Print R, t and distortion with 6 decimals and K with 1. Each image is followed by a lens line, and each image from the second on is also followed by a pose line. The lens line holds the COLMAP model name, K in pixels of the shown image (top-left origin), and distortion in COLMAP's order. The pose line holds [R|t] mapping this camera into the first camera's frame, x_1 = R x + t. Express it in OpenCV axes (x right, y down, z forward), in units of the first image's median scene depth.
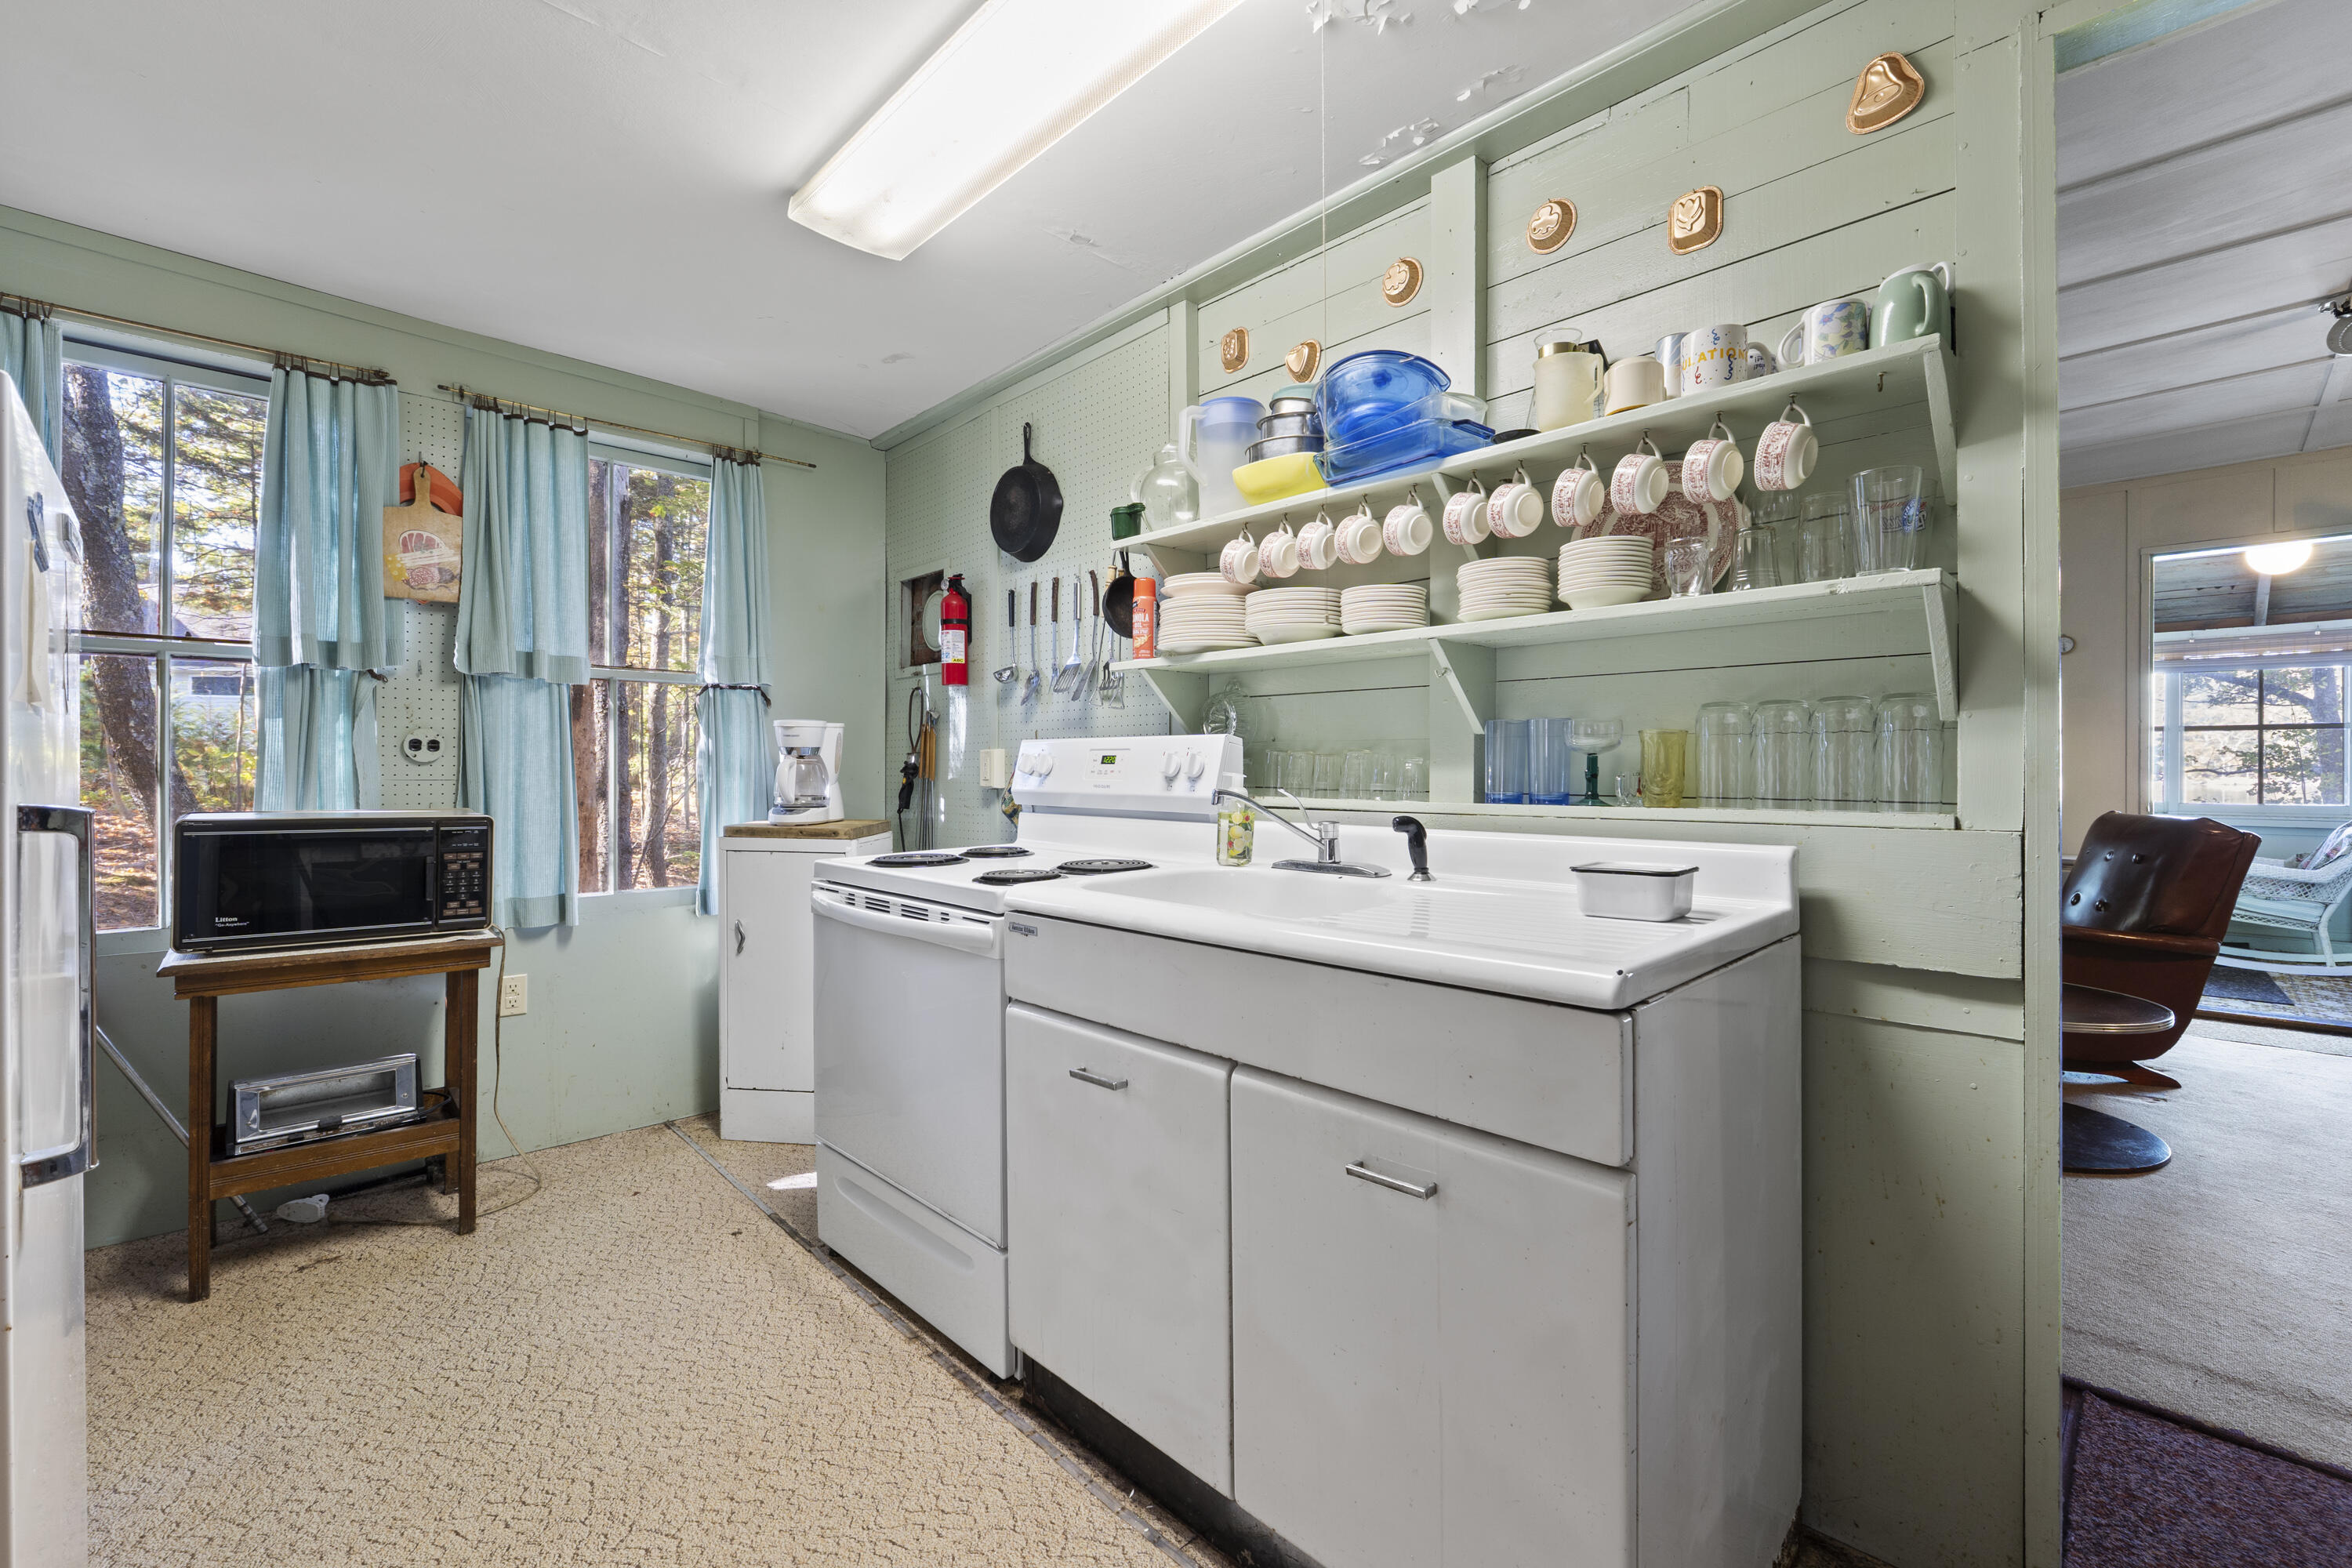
lens RADIAL K [[987.7, 0, 1187.1], [0, 987.7, 771.5], [0, 0, 1]] dist [-0.015201, 0.000855]
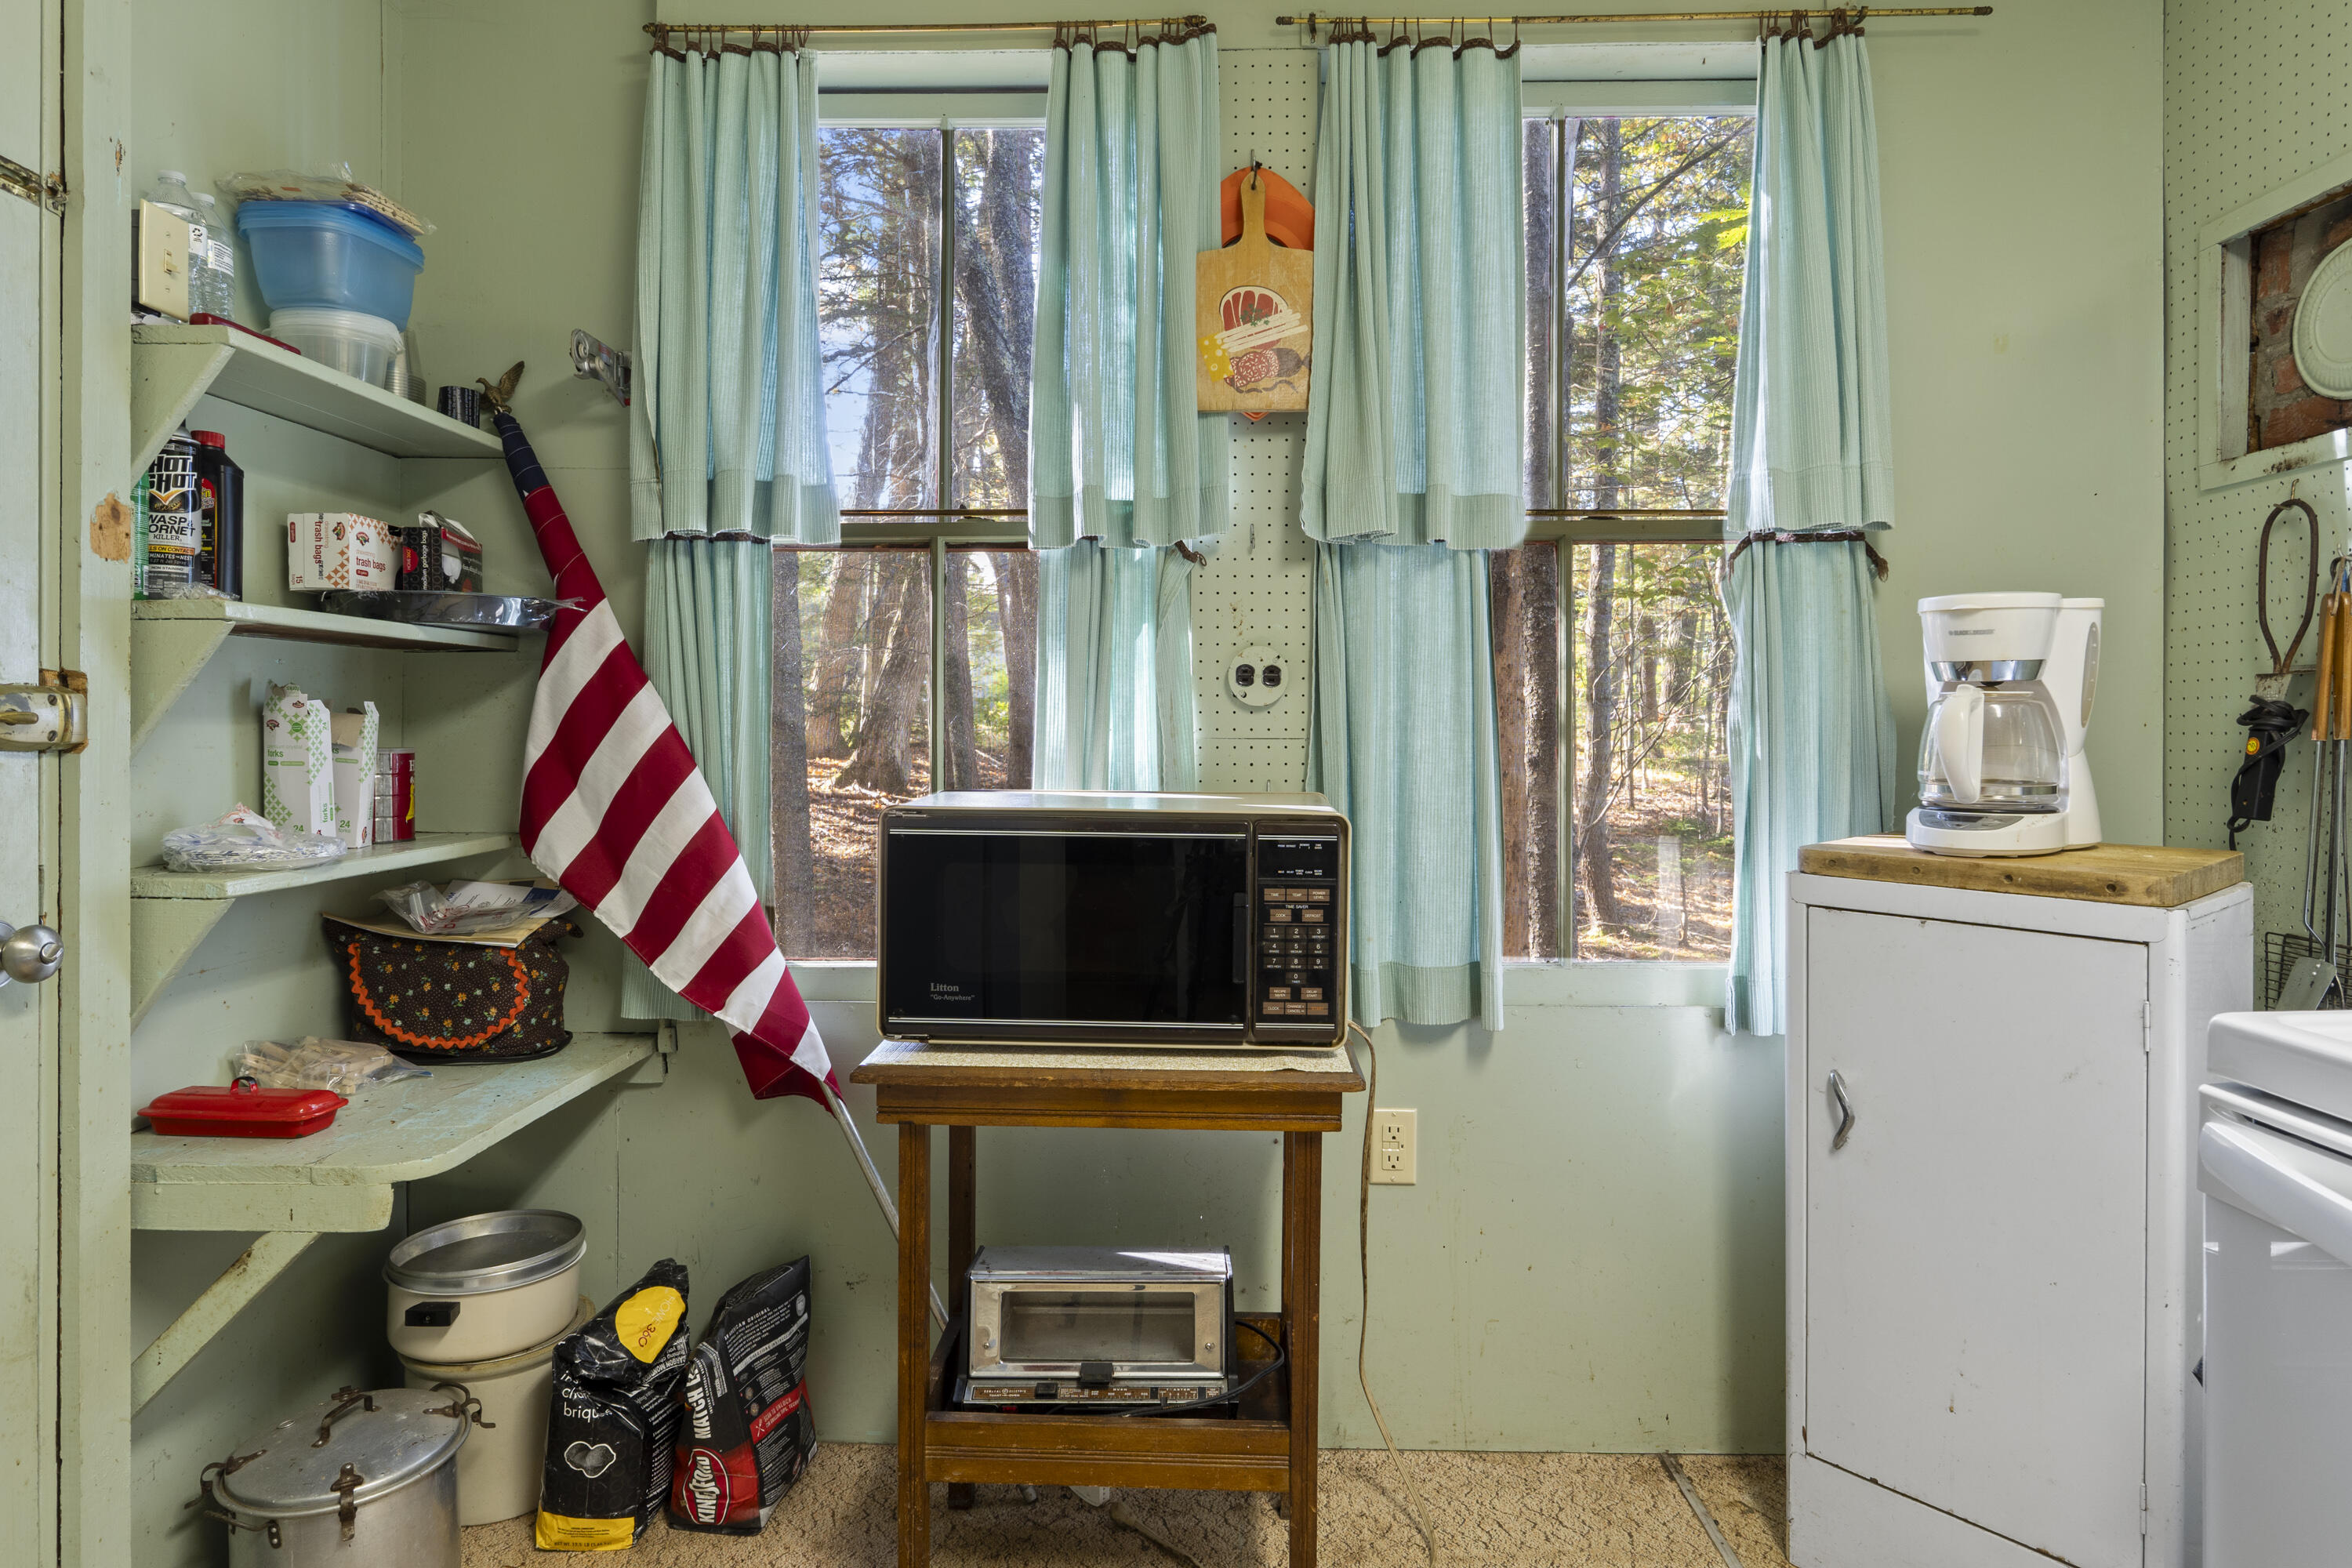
lens RADIAL K [[1408.7, 0, 1169.3], [0, 1408.7, 730.5], [0, 0, 1]] dist [0.003353, 0.000463]
pose [[0.708064, 0.000672, -0.706148, -0.244035], [-0.000388, 1.000000, 0.000562, 0.003653], [0.706149, -0.000125, 0.708064, 0.387411]]
